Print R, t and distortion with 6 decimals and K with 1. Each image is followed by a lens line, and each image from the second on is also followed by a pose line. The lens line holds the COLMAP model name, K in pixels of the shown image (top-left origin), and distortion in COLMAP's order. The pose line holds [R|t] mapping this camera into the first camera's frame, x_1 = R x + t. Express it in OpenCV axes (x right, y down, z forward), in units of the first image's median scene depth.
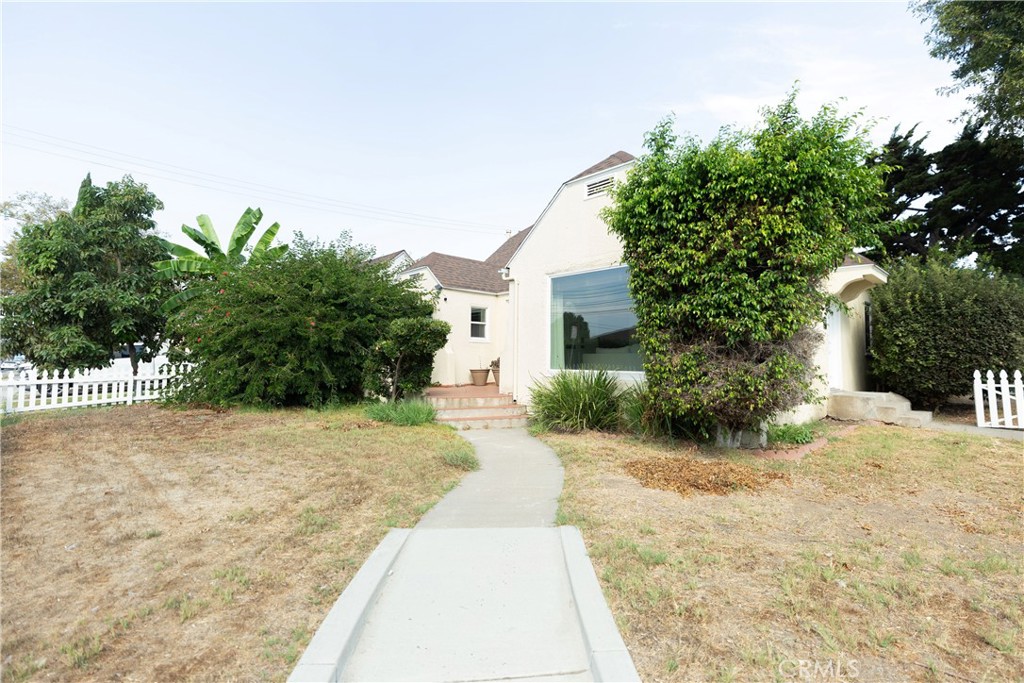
lens RADIAL K [[467.7, 0, 512.9], [0, 467.7, 334.5], [0, 0, 1]] dist [0.009593, -0.001641]
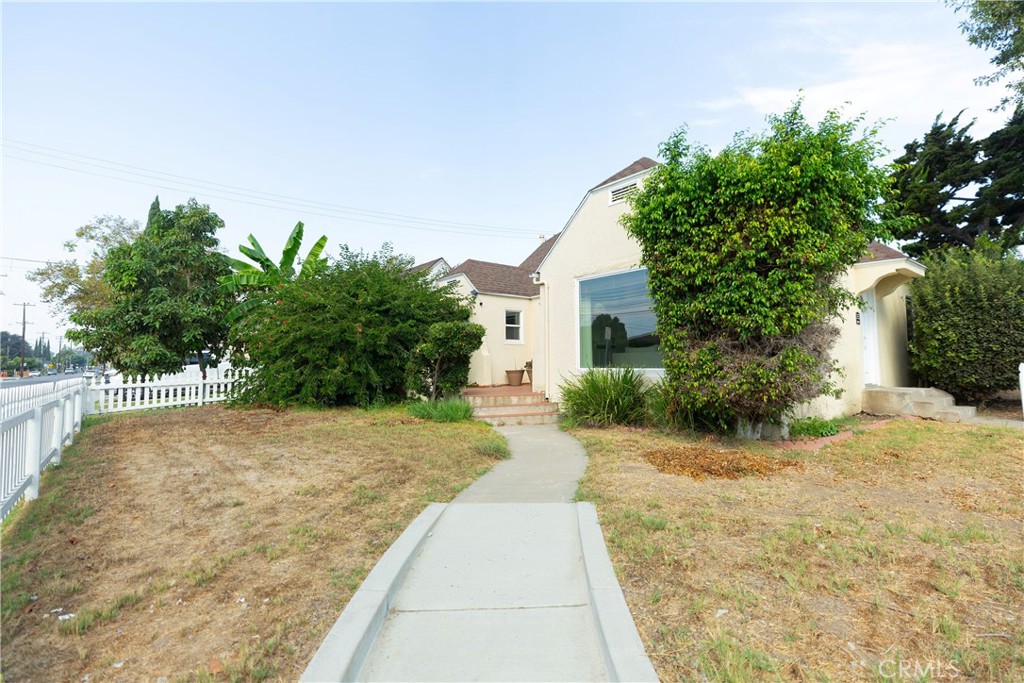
lens RADIAL K [[467.7, 0, 514.4], [0, 467.7, 334.2], [0, 0, 1]] dist [0.009593, -0.001641]
pose [[0.996595, -0.019060, -0.080220, 0.018186], [0.018415, 0.999792, -0.008774, 0.004590], [0.080371, 0.007267, 0.996739, -0.053855]]
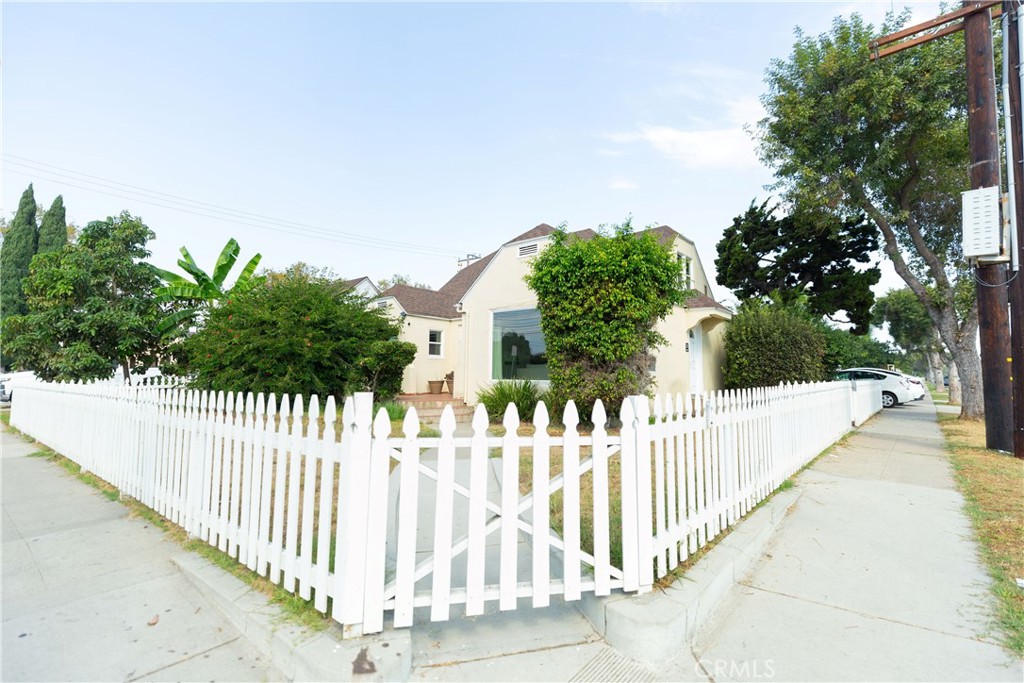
lens RADIAL K [[467.7, 0, 512.2], [0, 467.7, 333.2], [0, 0, 1]] dist [0.009593, -0.001641]
pose [[0.993793, 0.013494, 0.110425, -0.012671], [-0.009464, 0.999273, -0.036934, -0.010474], [-0.110843, 0.035660, 0.993198, -0.349744]]
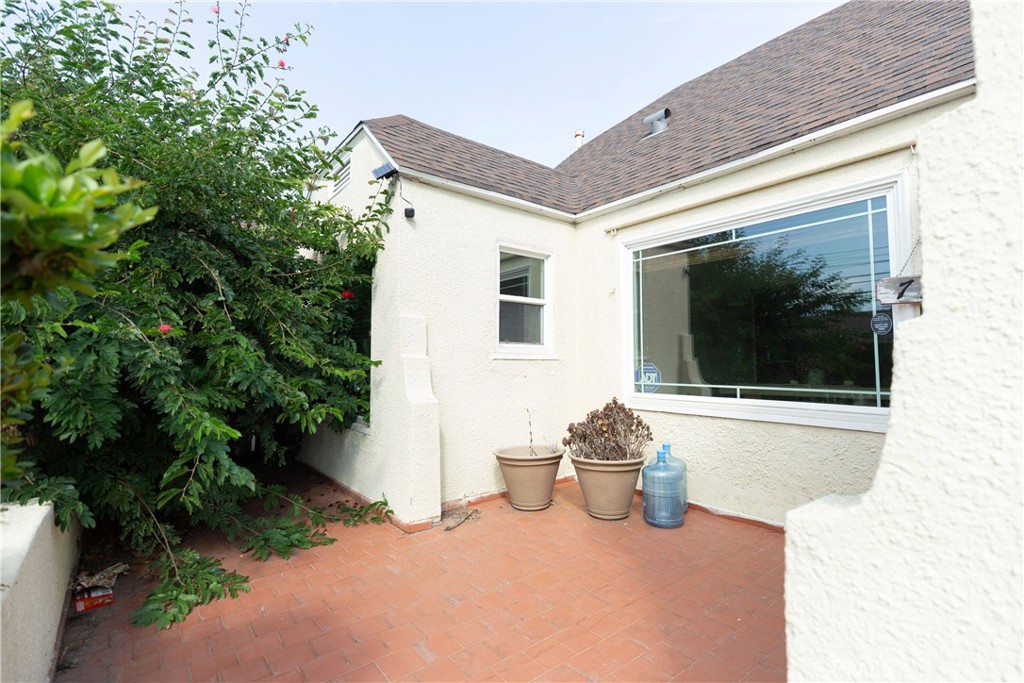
lens RADIAL K [[467.7, 0, 508.4], [0, 467.7, 338.0], [0, 0, 1]] dist [0.009593, -0.001641]
pose [[0.995205, -0.005730, -0.097646, -0.074920], [0.005653, 0.999983, -0.001064, 0.003525], [0.097651, 0.000507, 0.995221, 0.973784]]
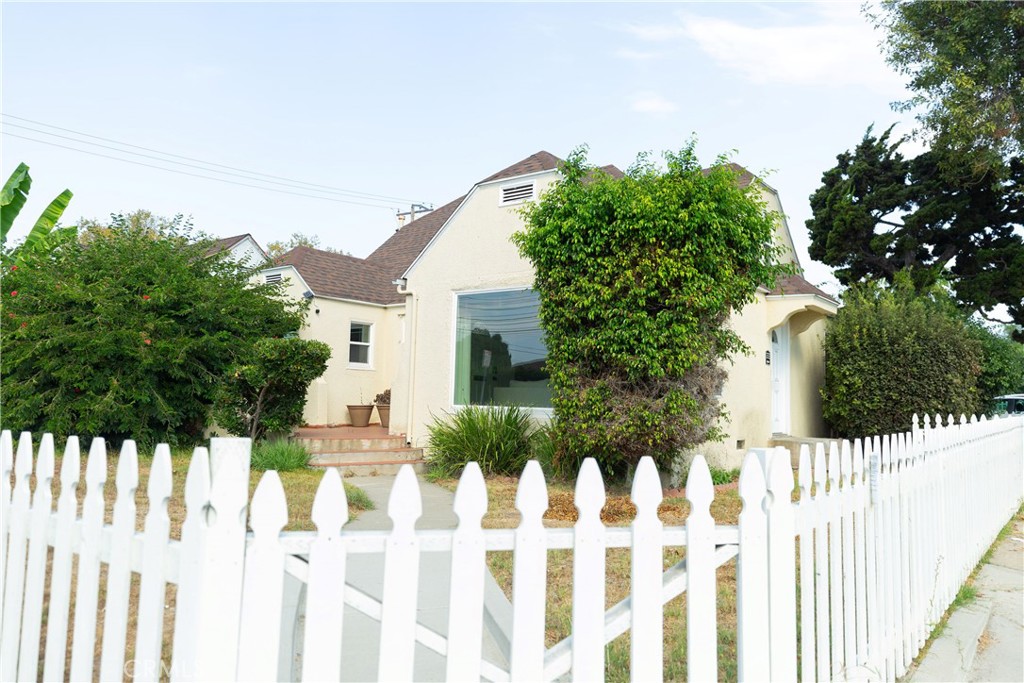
lens RADIAL K [[729.1, 0, 508.8], [0, 729.1, 335.8], [0, 0, 1]] dist [0.005014, 0.009935]
pose [[0.987804, 0.031545, 0.152472, -0.023450], [-0.027001, 0.999130, -0.031785, -0.009264], [-0.153342, 0.027281, 0.987796, -0.282799]]
